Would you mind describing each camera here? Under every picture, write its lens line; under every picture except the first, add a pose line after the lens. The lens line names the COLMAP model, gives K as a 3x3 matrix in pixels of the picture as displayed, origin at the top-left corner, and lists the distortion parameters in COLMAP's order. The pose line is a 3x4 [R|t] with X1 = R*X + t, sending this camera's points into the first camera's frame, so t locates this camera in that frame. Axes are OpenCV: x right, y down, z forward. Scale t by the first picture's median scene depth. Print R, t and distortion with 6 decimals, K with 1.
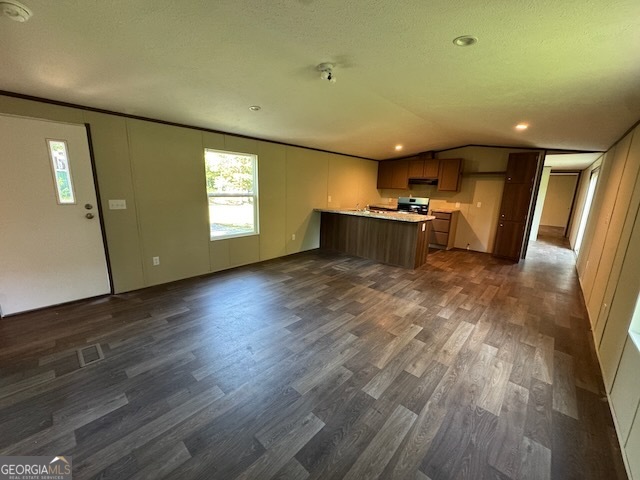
lens RADIAL K [[257.0, 0, 319.3], [0, 257.0, 242.6], [0, 0, 1]] dist [0.001430, -0.000376]
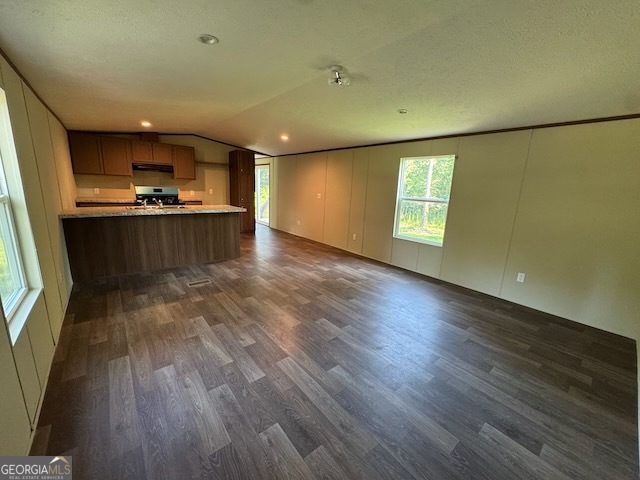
lens RADIAL K [[257.0, 0, 324.2], [0, 257.0, 238.9], [0, 0, 1]] dist [0.001430, -0.000376]
pose [[0.123900, -0.226277, 0.966151, -0.914580], [0.175915, 0.963239, 0.203036, -0.186125], [-0.976577, 0.144804, 0.159151, 0.772939]]
